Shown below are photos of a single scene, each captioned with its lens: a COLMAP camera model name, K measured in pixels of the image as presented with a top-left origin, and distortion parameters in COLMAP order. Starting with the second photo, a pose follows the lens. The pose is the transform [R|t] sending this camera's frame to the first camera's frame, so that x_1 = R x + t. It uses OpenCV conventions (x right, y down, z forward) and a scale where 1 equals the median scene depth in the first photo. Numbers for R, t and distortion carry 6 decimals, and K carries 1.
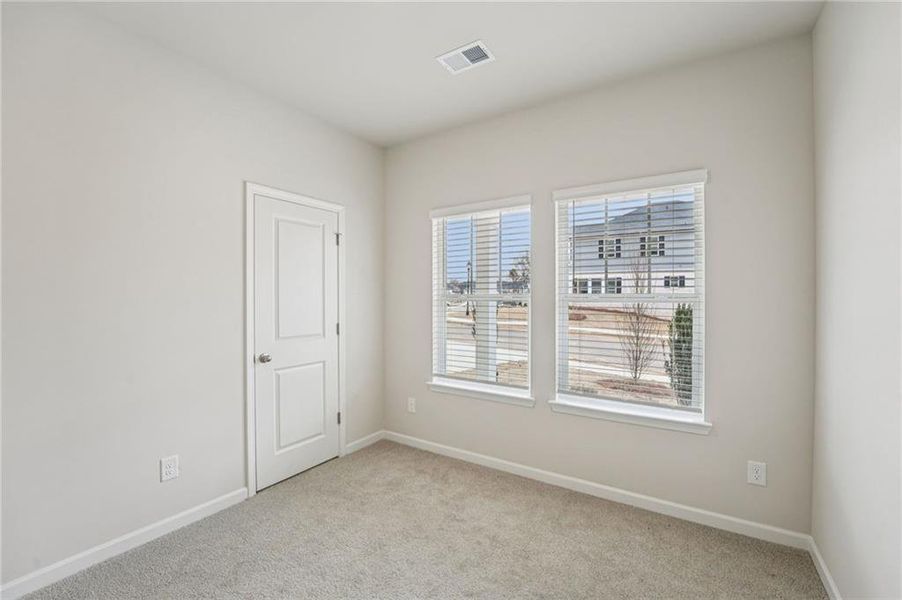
lens RADIAL K [[381.1, 0, 451.0], [0, 381.1, 300.0], [0, 0, 1]] dist [-0.017940, 0.000029]
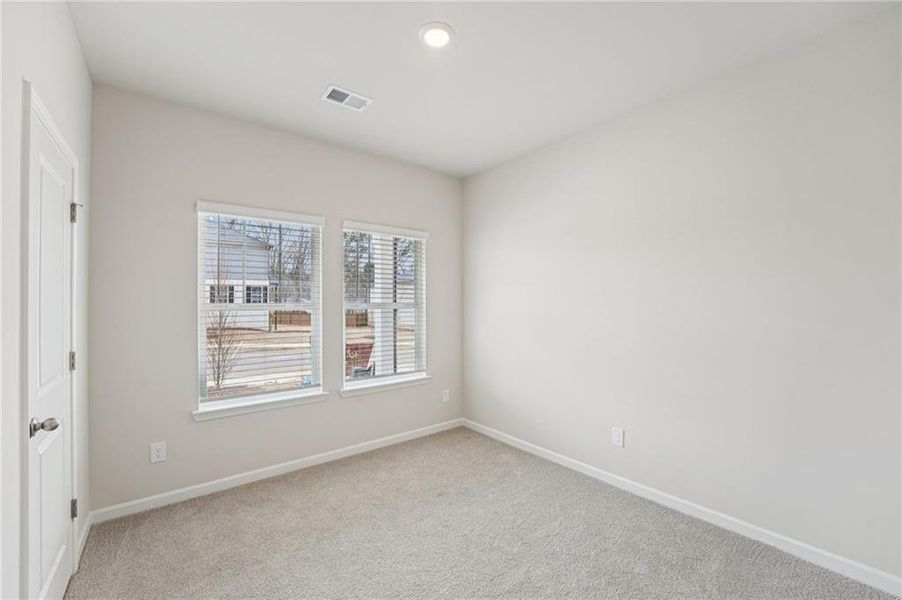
lens RADIAL K [[361.2, 0, 444.3], [0, 361.2, 303.0], [0, 0, 1]] dist [-0.022405, -0.000013]
pose [[0.340491, 0.000011, 0.940248, -0.686404], [0.016912, 0.999838, -0.006137, -0.002230], [-0.940096, 0.017991, 0.340436, 0.276305]]
